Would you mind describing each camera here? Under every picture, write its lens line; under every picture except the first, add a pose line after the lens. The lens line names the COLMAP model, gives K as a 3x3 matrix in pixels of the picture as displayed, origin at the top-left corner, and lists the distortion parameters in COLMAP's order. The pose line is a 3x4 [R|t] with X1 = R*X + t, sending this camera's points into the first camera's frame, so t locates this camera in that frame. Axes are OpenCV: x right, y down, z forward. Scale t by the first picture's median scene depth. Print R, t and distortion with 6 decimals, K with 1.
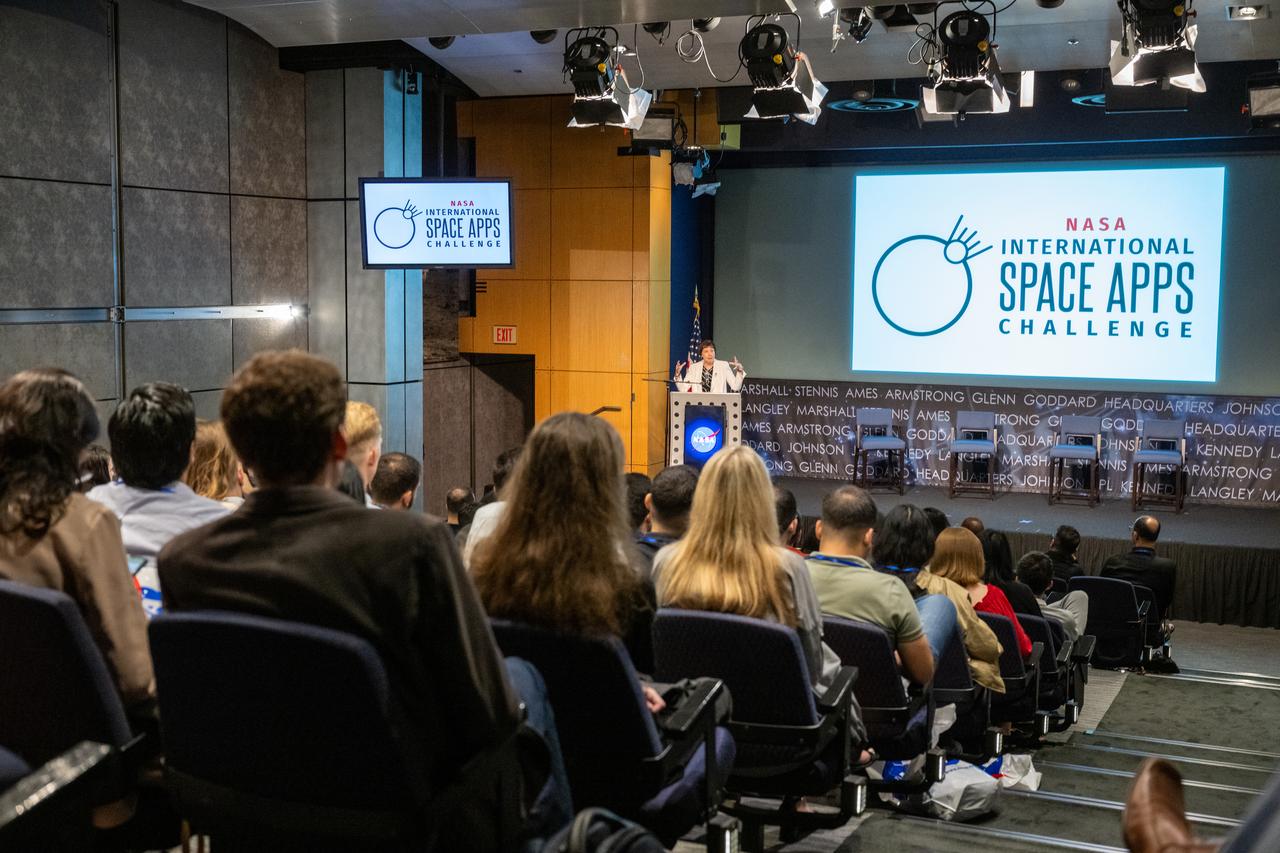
lens RADIAL K [[1553.8, 0, 640.0], [0, 1553.8, 426.5], [0, 0, 1]] dist [-0.008958, 0.015181]
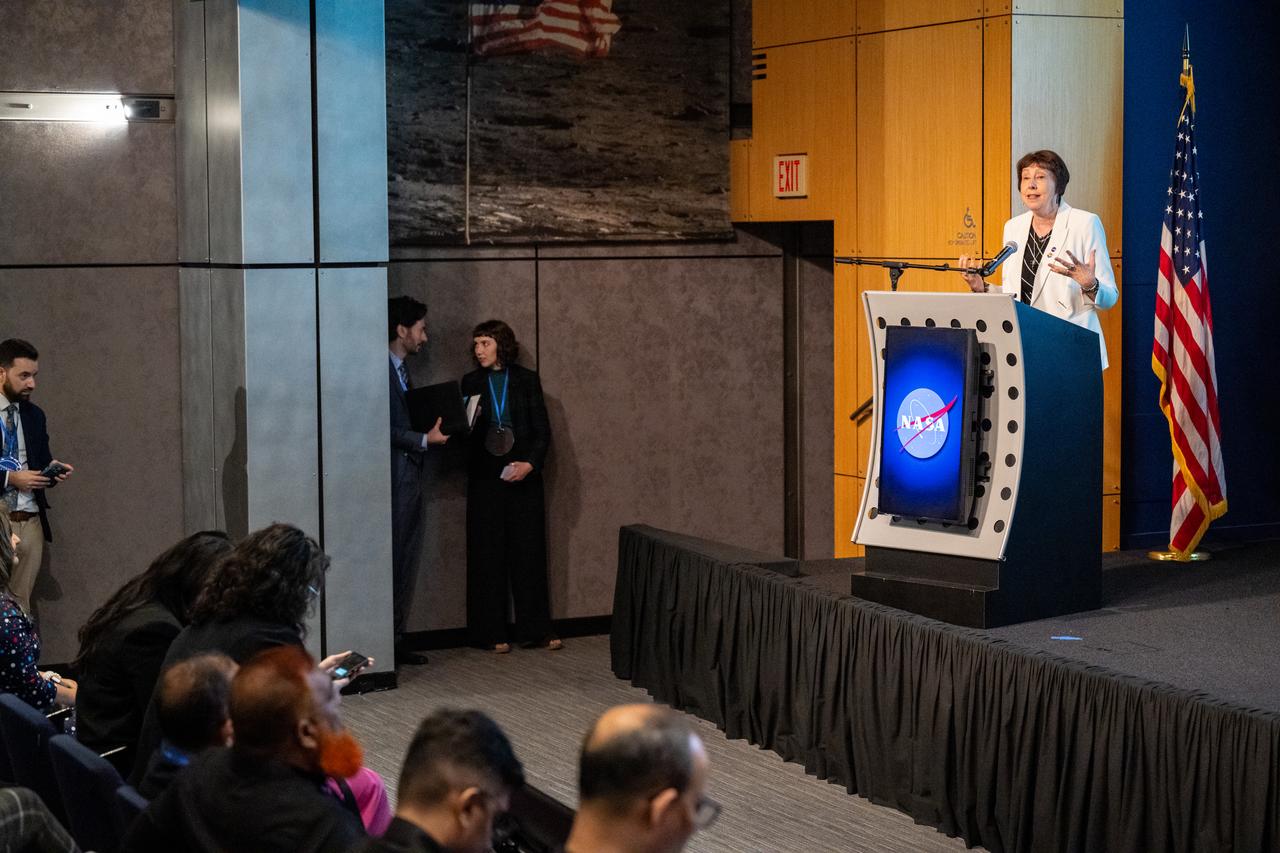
lens RADIAL K [[2530.7, 0, 640.0], [0, 2530.7, 426.5], [0, 0, 1]] dist [-0.011473, -0.129298]
pose [[0.786201, 0.033962, -0.617037, 0.321889], [-0.044298, 0.999017, -0.001457, 0.011982], [0.616381, 0.028478, 0.786933, 0.463550]]
